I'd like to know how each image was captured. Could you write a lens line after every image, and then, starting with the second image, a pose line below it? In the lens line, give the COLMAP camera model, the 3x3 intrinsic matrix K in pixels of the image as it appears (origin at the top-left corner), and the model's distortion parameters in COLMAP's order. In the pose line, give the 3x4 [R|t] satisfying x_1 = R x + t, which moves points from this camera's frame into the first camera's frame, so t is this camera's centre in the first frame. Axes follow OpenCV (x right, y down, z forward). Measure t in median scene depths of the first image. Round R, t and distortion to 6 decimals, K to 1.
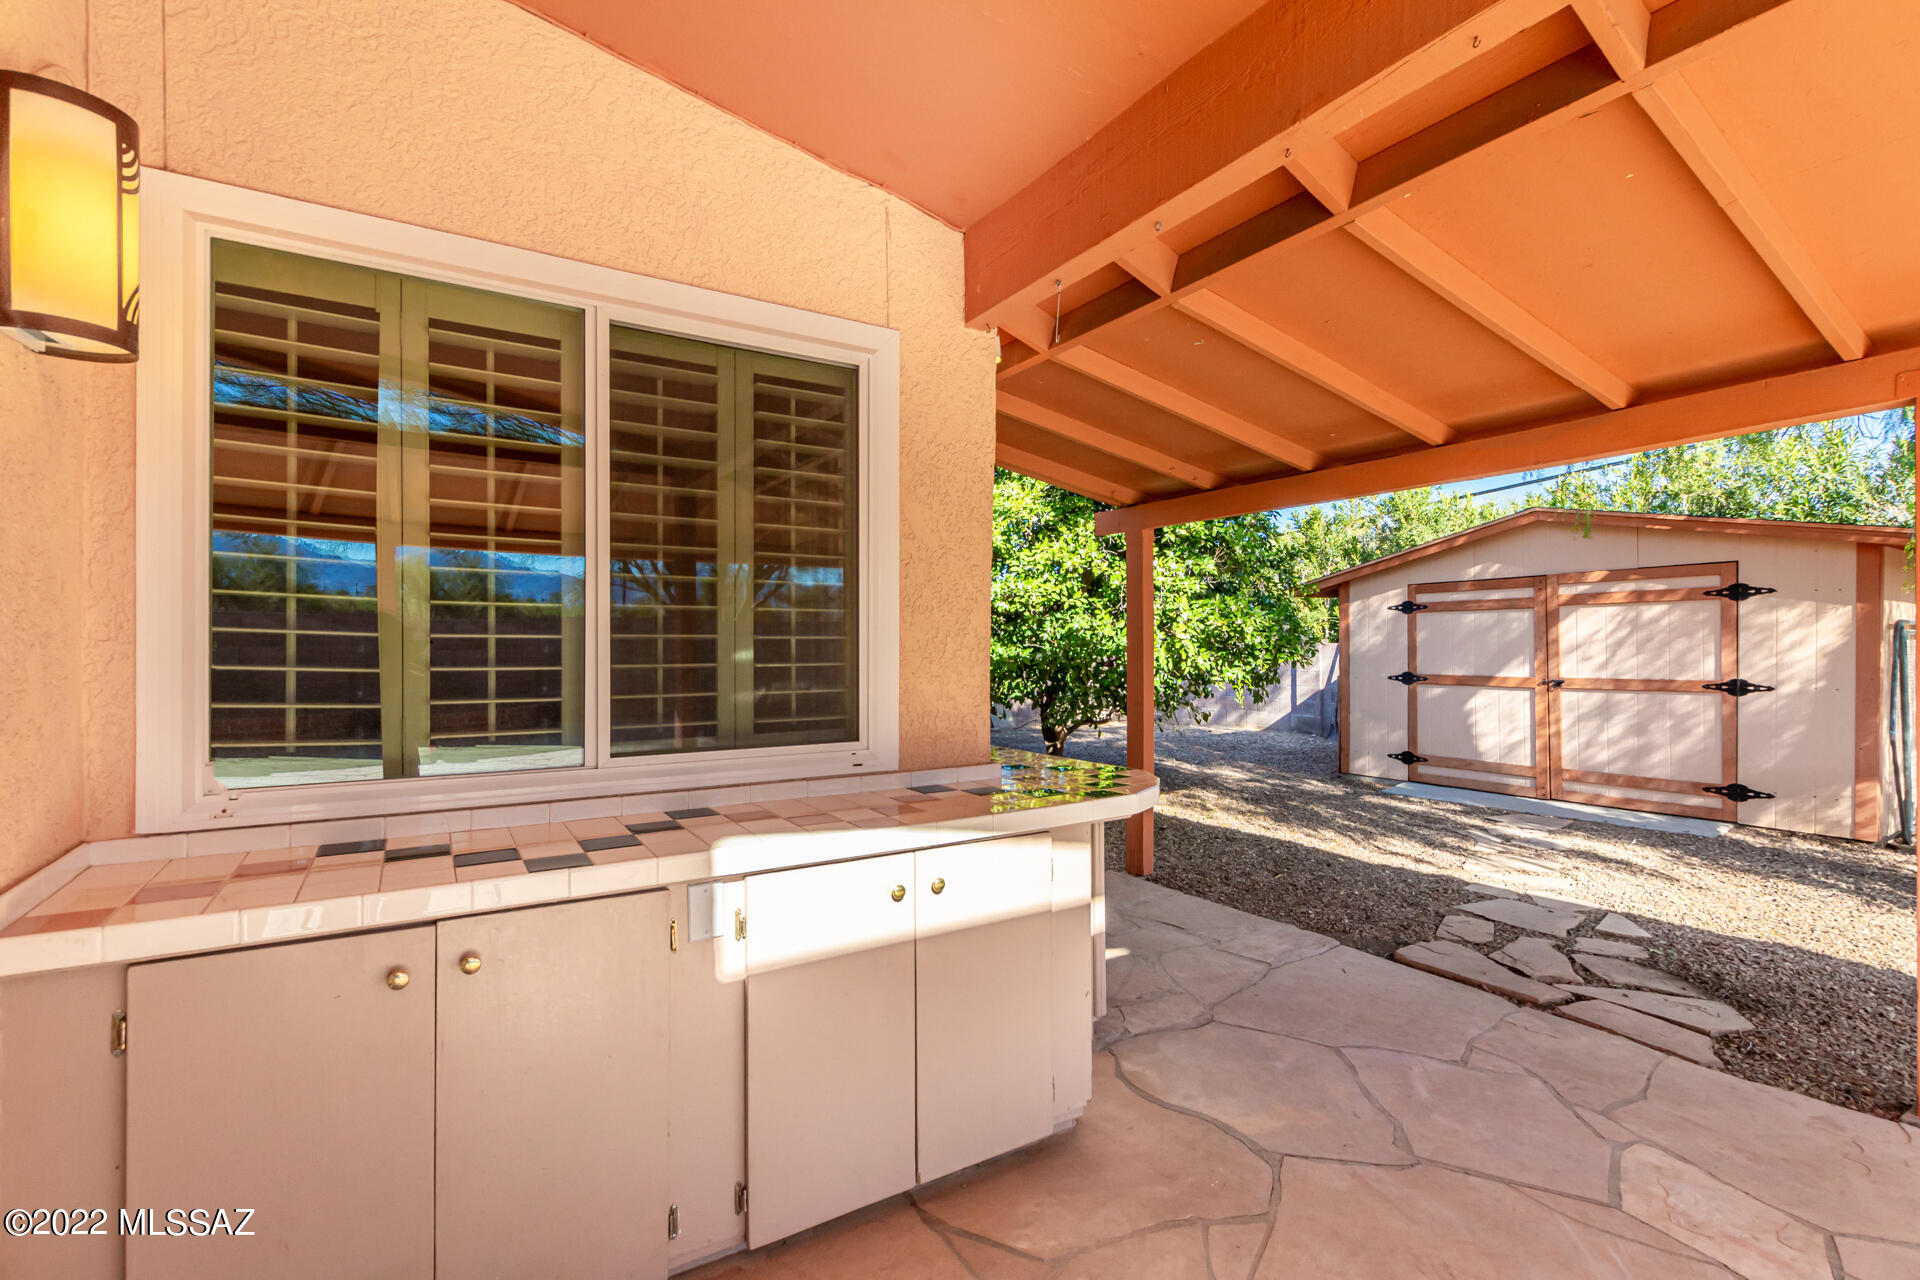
lens RADIAL K [[879.0, 0, 969.0], [0, 879.0, 644.9], [0, 0, 1]] dist [0.001220, -0.001409]
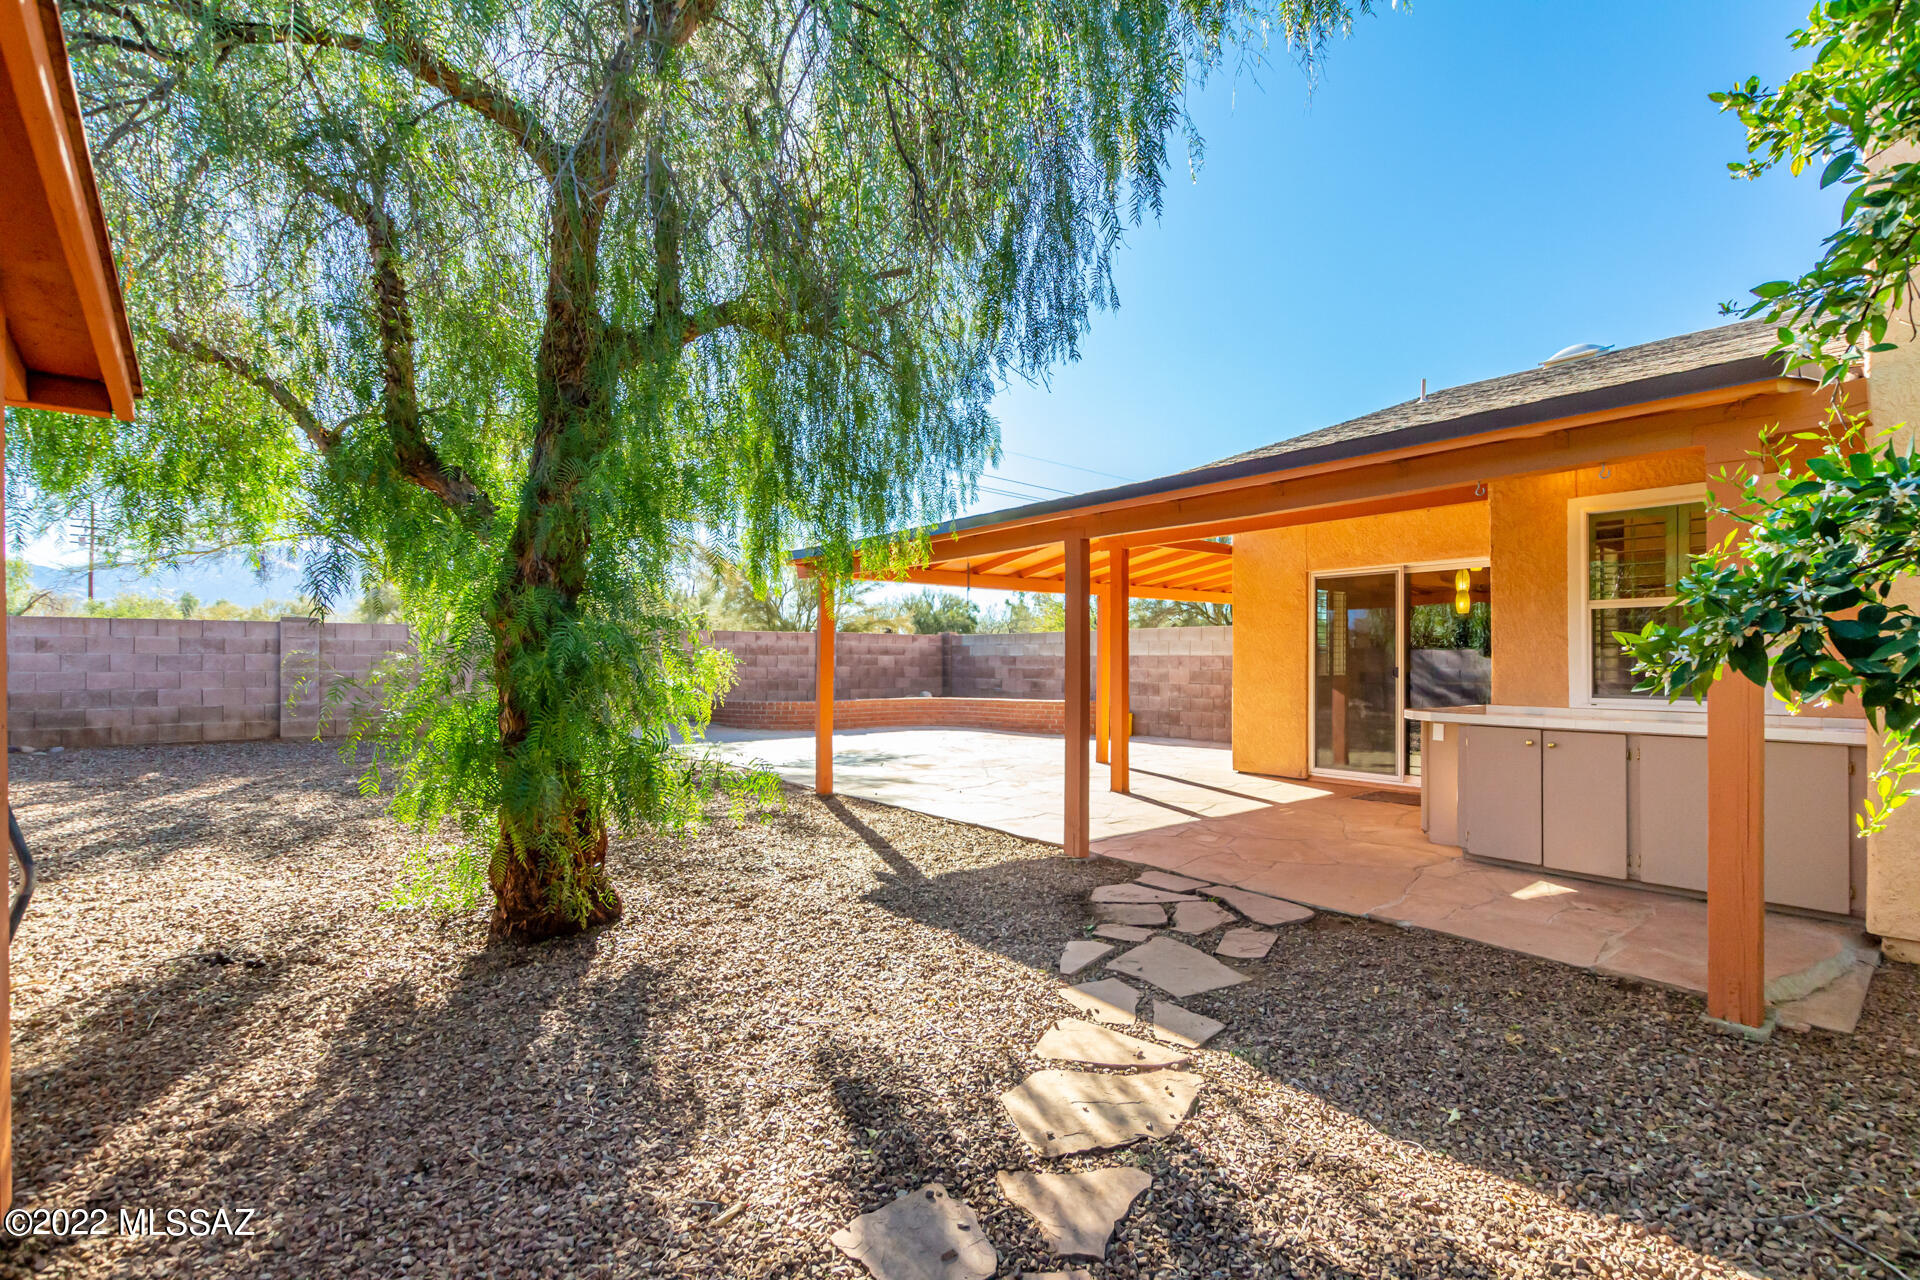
lens RADIAL K [[879.0, 0, 969.0], [0, 879.0, 644.9], [0, 0, 1]] dist [0.001220, -0.001409]
pose [[-0.994121, -0.005897, -0.108114, 1.071811], [-0.004283, 0.999876, -0.015152, 0.015937], [0.108190, -0.014600, -0.994023, 2.117726]]
